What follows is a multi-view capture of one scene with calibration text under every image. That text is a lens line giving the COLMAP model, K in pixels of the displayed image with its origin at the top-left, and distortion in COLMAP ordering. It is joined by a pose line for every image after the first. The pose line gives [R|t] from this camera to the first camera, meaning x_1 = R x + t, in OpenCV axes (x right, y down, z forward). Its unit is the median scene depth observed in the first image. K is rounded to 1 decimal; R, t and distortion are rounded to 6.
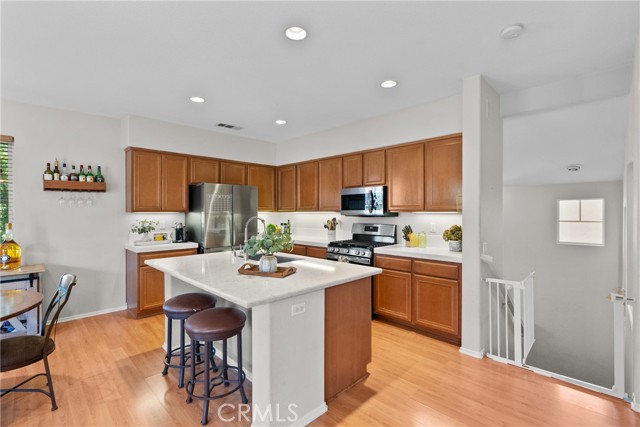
lens RADIAL K [[291.7, 0, 322.8], [0, 291.7, 211.3], [0, 0, 1]] dist [-0.006778, 0.000572]
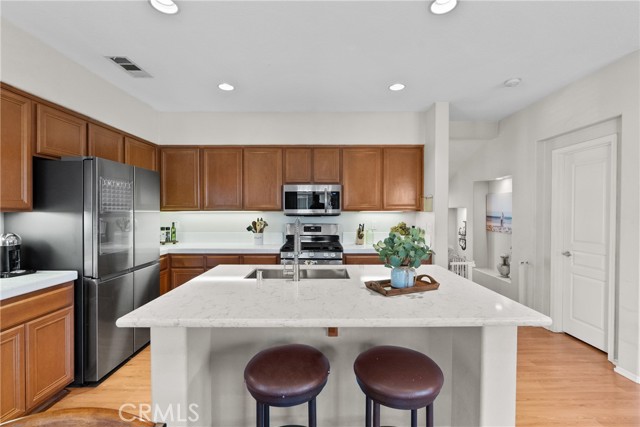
lens RADIAL K [[288.6, 0, 323.2], [0, 288.6, 214.2], [0, 0, 1]] dist [-0.006838, 0.001032]
pose [[0.708836, -0.006087, 0.705347, -0.514619], [-0.001231, 0.999951, 0.009867, 0.002652], [-0.705372, -0.007863, 0.708793, 0.345864]]
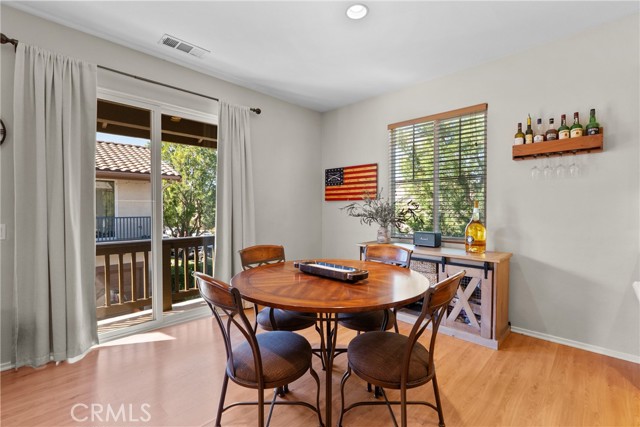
lens RADIAL K [[288.6, 0, 323.2], [0, 288.6, 214.2], [0, 0, 1]] dist [-0.006838, 0.001032]
pose [[0.010098, 0.024418, -0.999651, -0.166558], [0.000054, 0.999702, 0.024420, 0.048632], [0.999949, -0.000300, 0.010093, 0.421564]]
